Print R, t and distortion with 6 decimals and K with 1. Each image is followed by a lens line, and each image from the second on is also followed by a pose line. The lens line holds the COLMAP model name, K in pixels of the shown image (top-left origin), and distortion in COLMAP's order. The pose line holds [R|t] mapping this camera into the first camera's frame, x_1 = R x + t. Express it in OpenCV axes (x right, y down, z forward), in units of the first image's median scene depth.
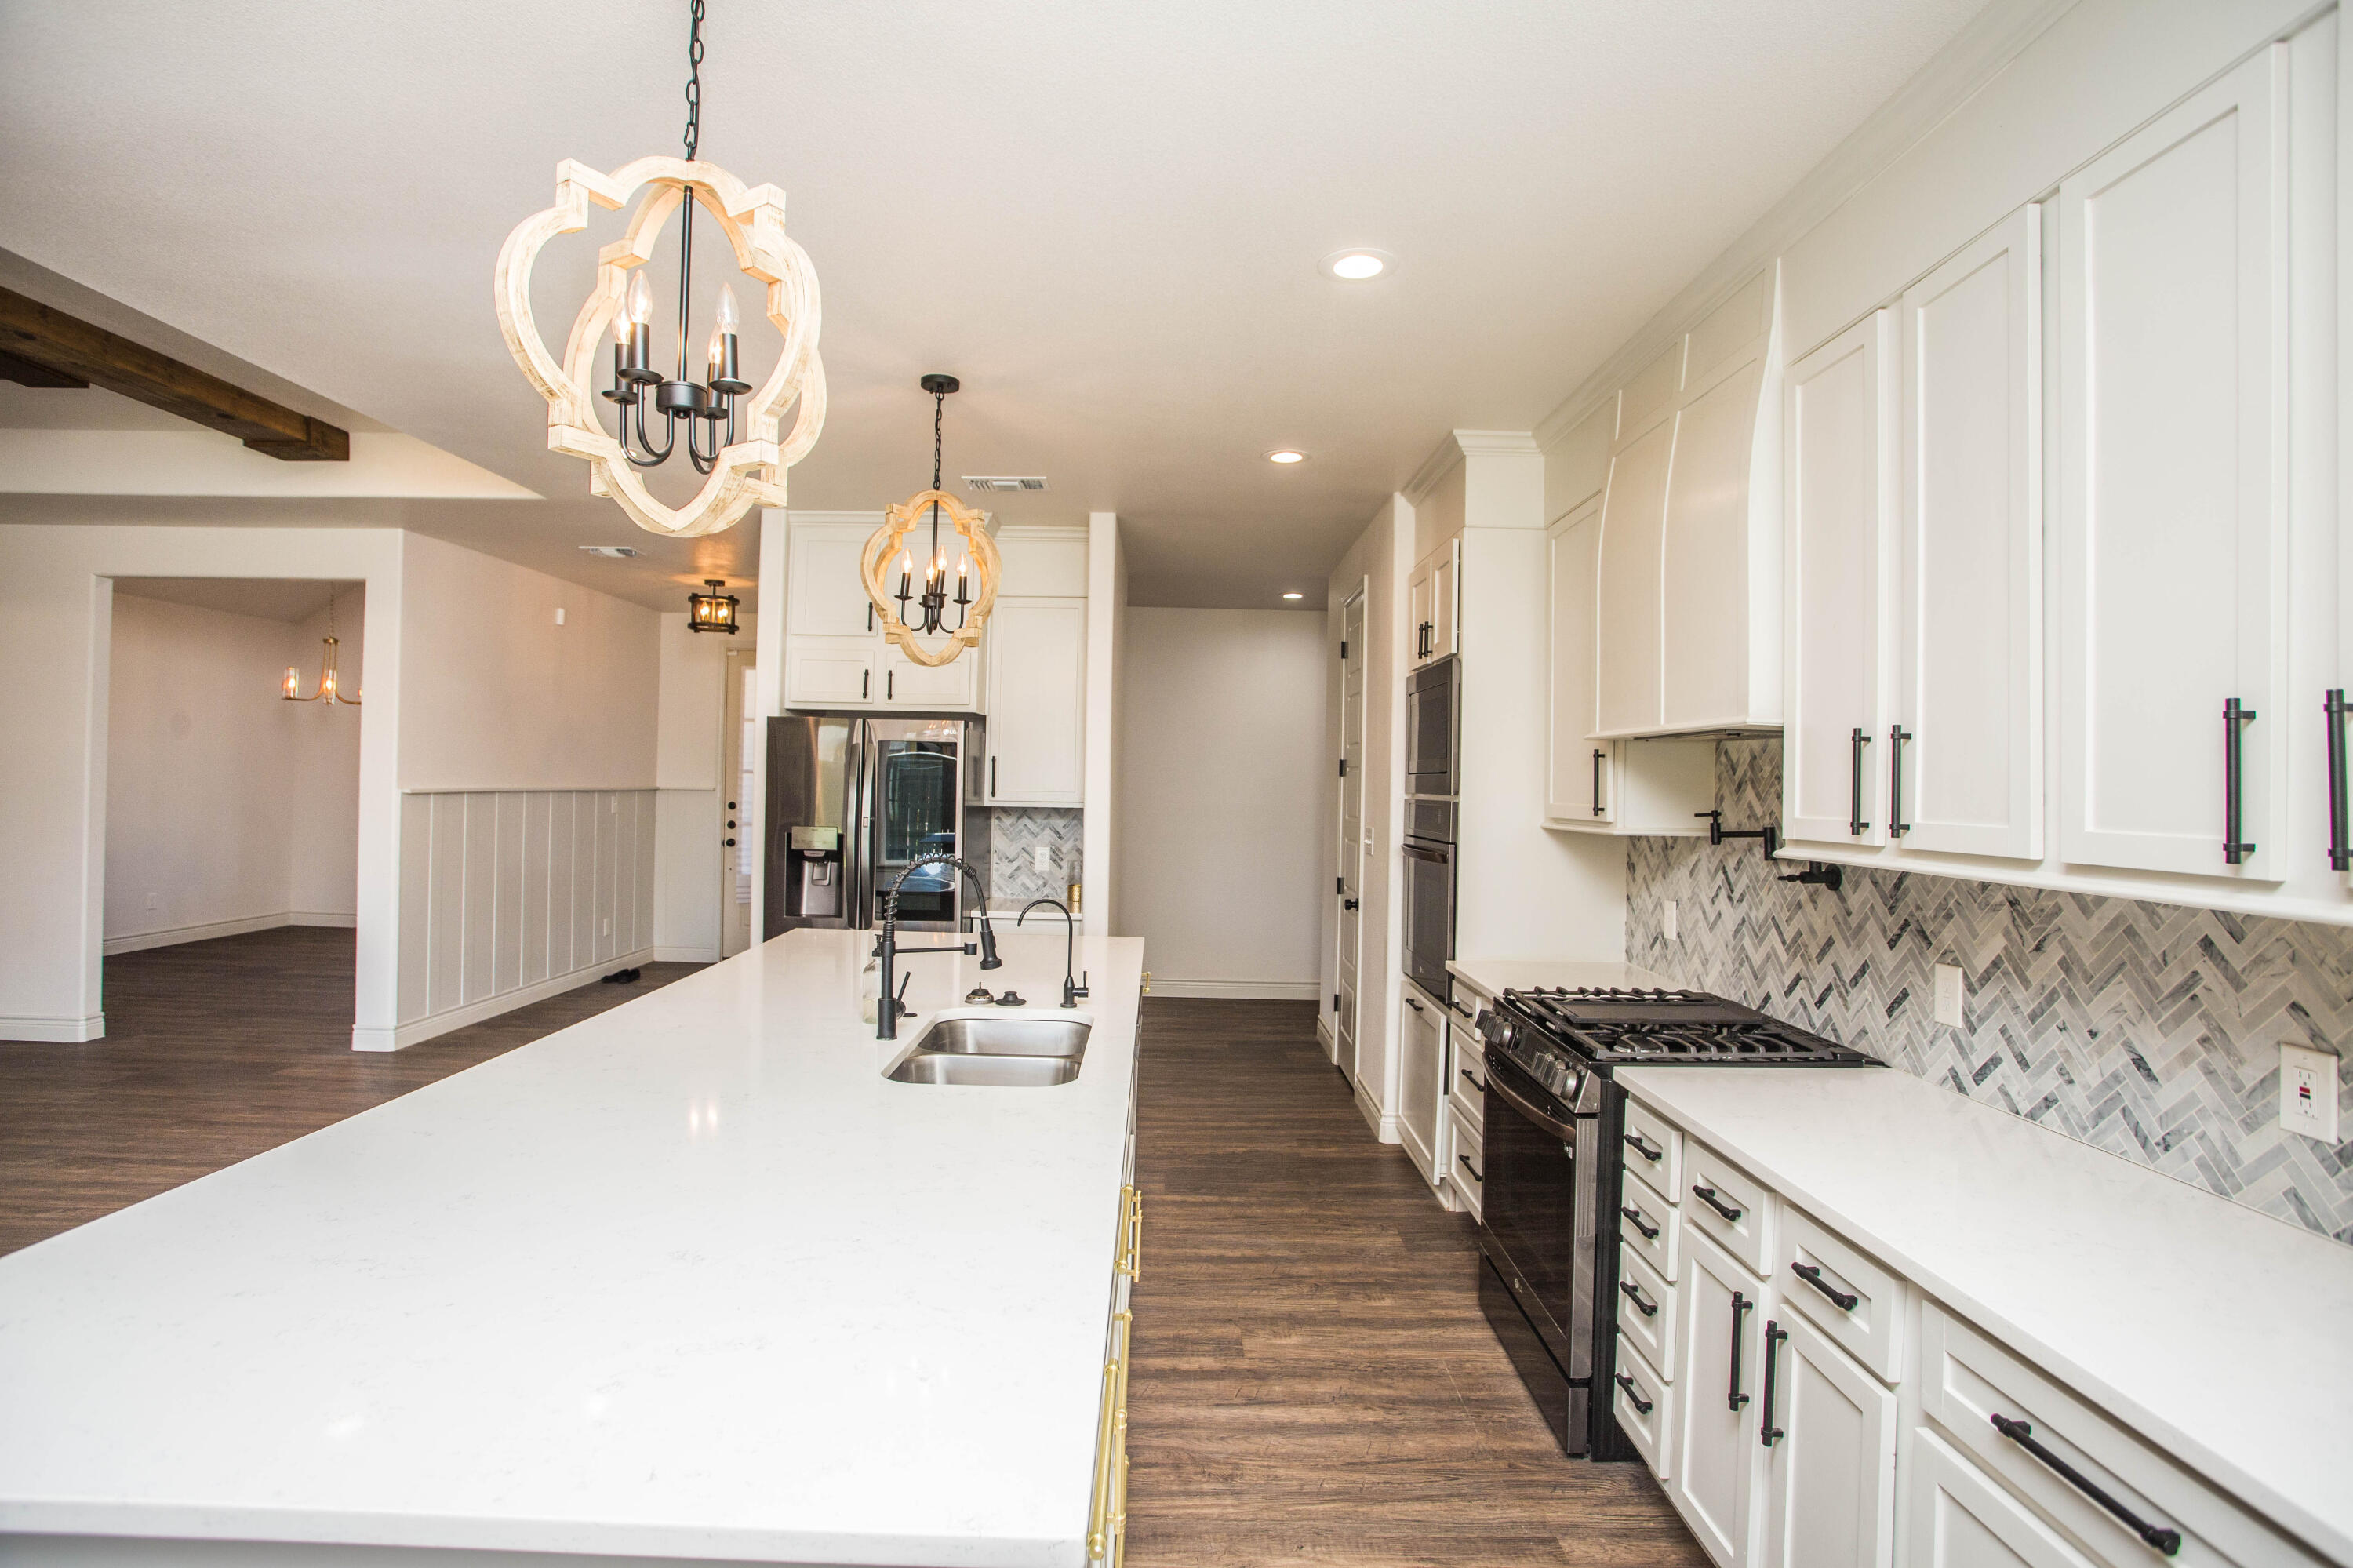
lens RADIAL K [[1164.7, 0, 1177.7], [0, 1164.7, 775.8], [0, 0, 1]] dist [-0.065603, 0.028809]
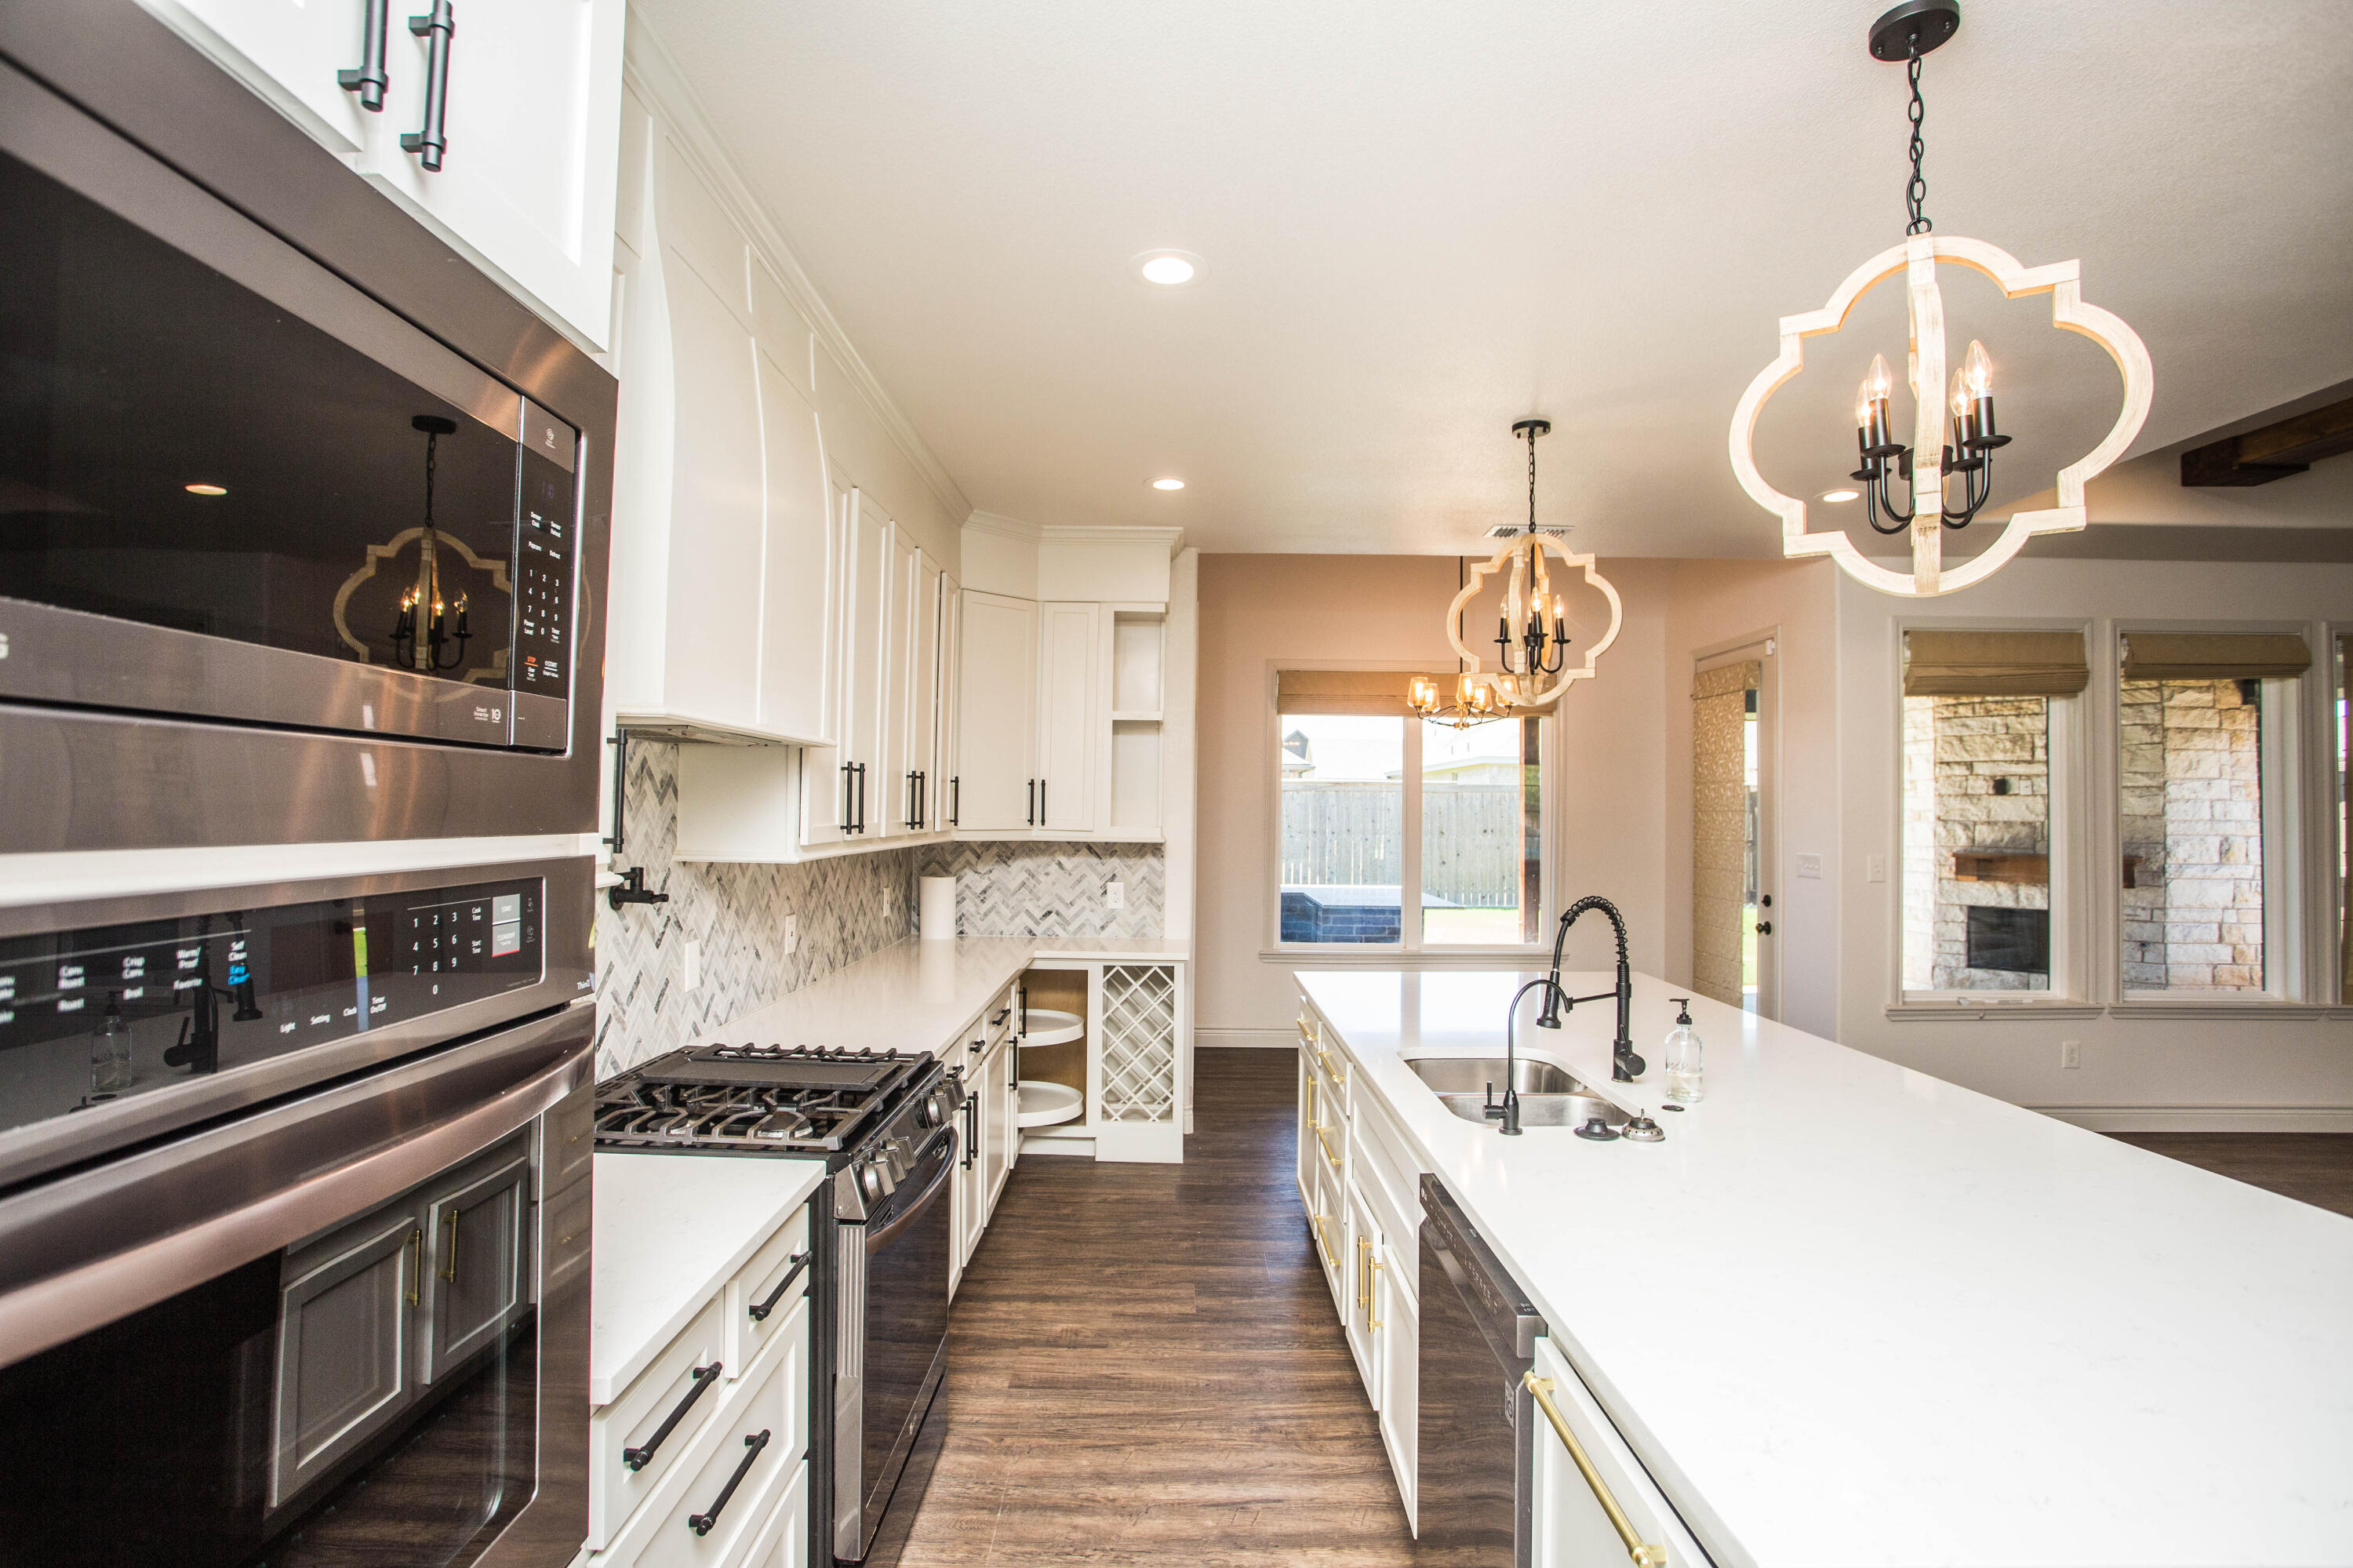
lens RADIAL K [[1164.7, 0, 1177.7], [0, 1164.7, 775.8], [0, 0, 1]] dist [-0.065603, 0.028809]
pose [[-0.999379, -0.033088, 0.012136, 0.133958], [-0.033465, 0.998916, -0.032360, 0.008864], [-0.011052, -0.032746, -0.999403, 2.095063]]
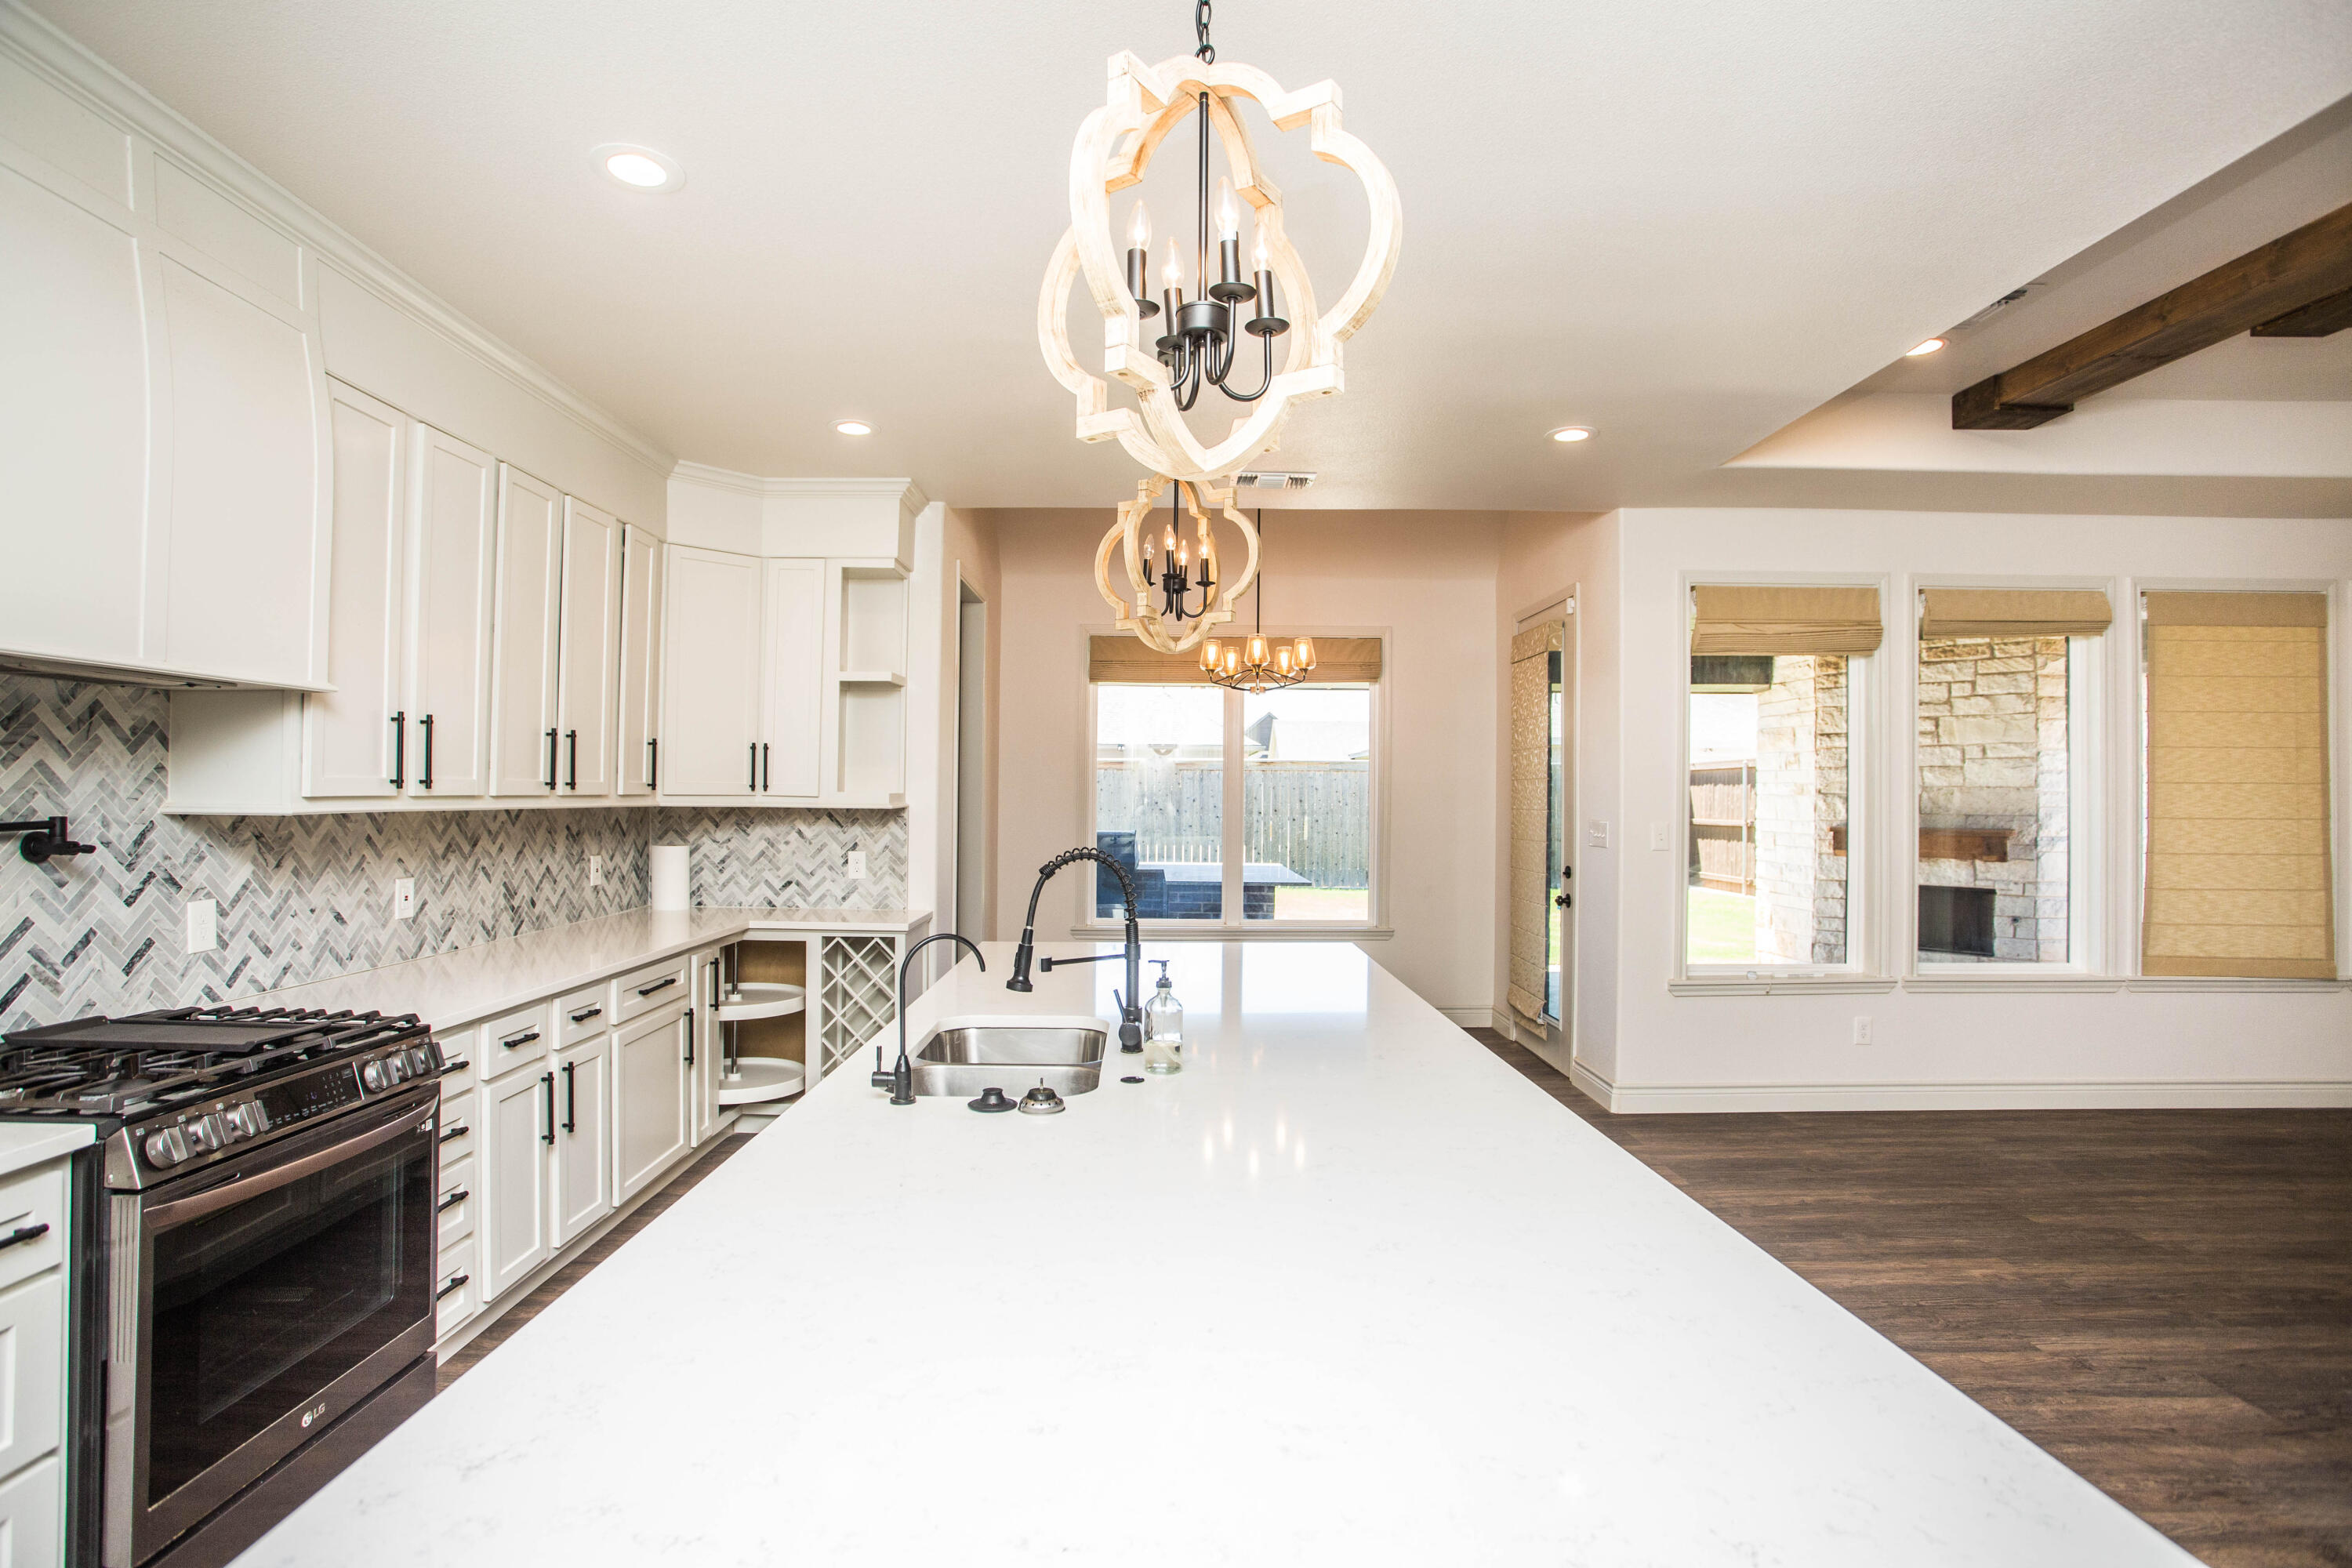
lens RADIAL K [[1172.1, 0, 1173.2], [0, 1172.1, 770.4], [0, 0, 1]] dist [-0.072548, 0.033628]
pose [[-0.999508, -0.030659, 0.006669, -0.296500], [-0.030812, 0.999232, -0.024217, 0.028838], [-0.005921, -0.024411, -0.999684, 2.007613]]
